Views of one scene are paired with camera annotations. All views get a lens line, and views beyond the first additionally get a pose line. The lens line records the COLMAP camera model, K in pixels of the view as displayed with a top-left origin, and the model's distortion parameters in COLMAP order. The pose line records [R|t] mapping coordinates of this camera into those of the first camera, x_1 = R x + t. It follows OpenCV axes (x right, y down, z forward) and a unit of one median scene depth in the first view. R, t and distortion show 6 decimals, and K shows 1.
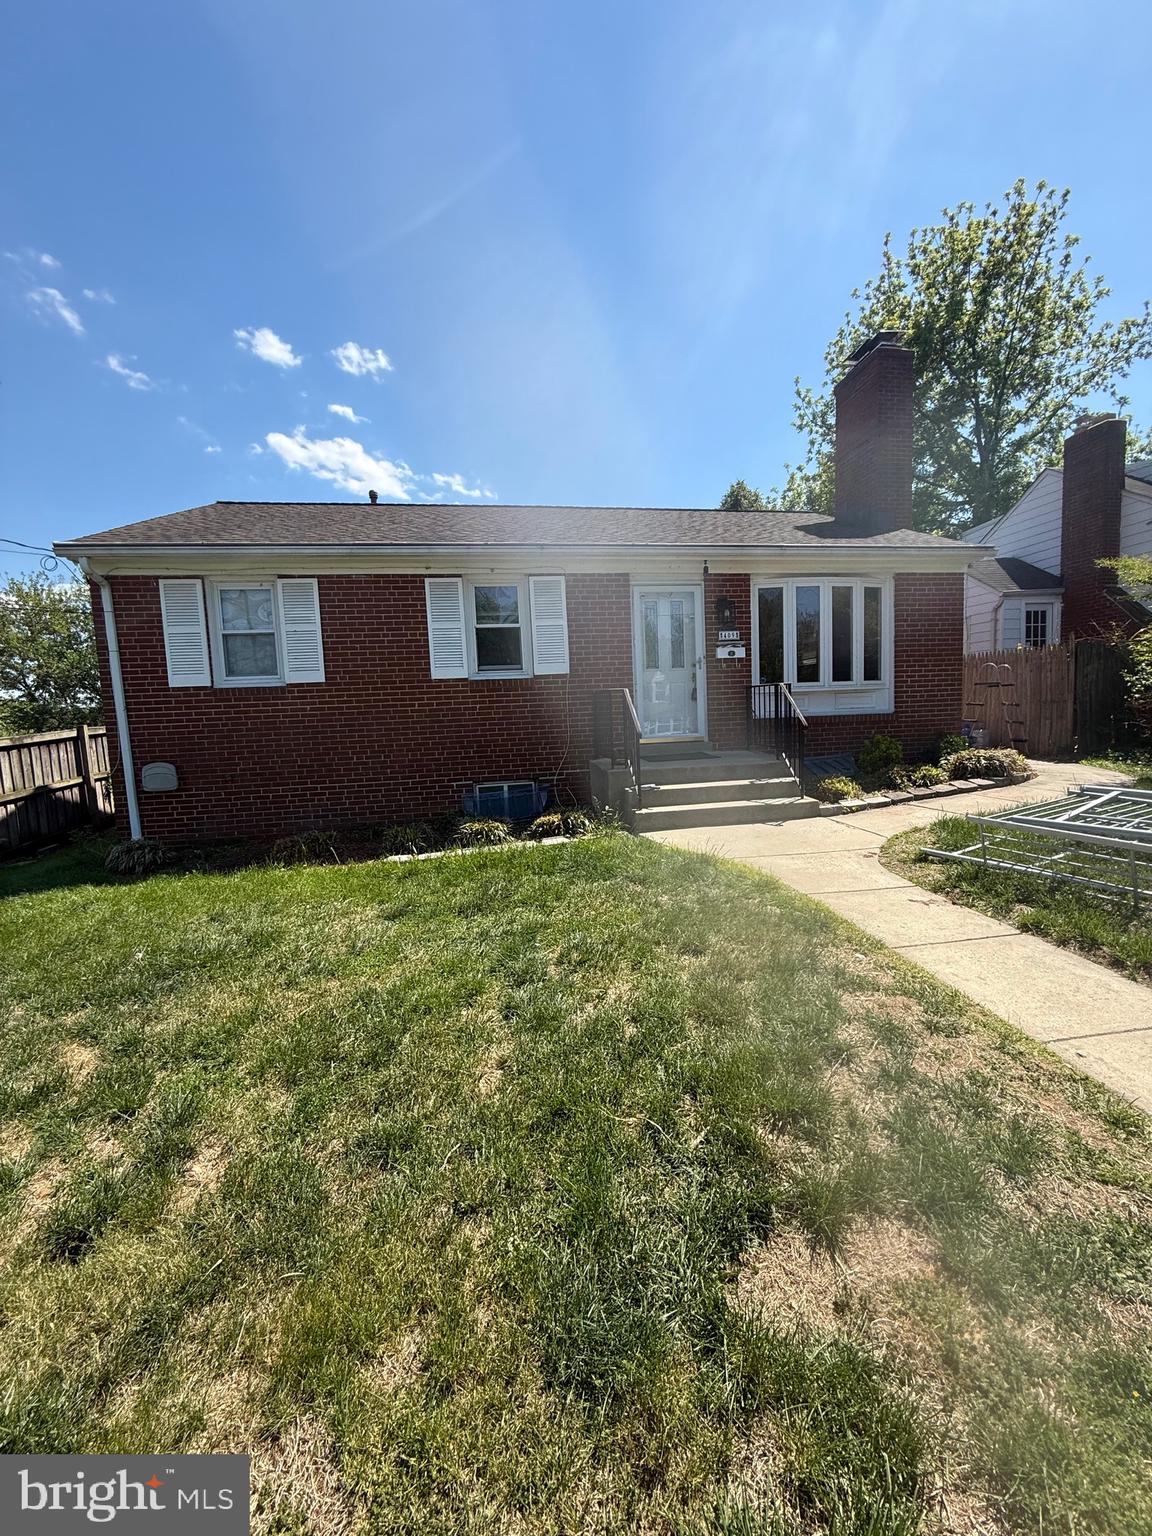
lens RADIAL K [[605.9, 0, 577.2], [0, 605.9, 763.6], [0, 0, 1]] dist [0.000061, -0.001162]
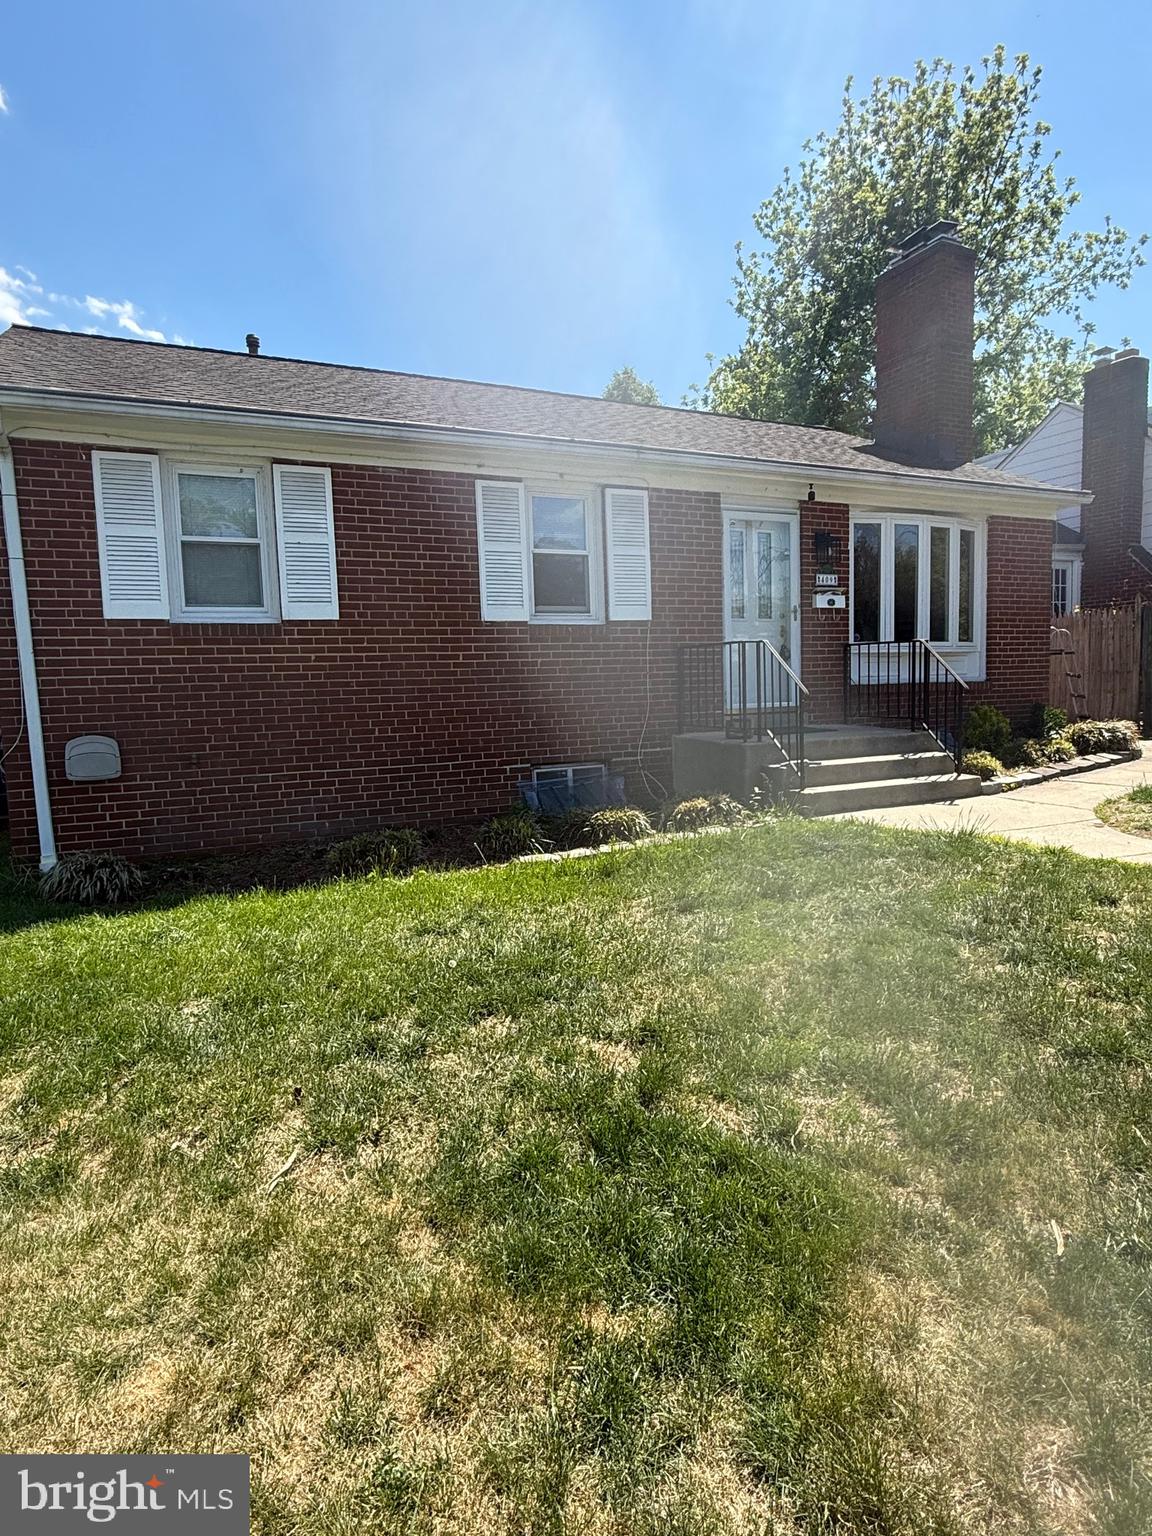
lens RADIAL K [[901.7, 0, 578.0], [0, 901.7, 774.0], [0, 0, 1]] dist [-0.000686, -0.001918]
pose [[0.960886, -0.013289, 0.276626, -0.423043], [0.012457, 0.999911, 0.004765, 0.037369], [-0.276665, -0.001132, 0.960966, -0.056296]]
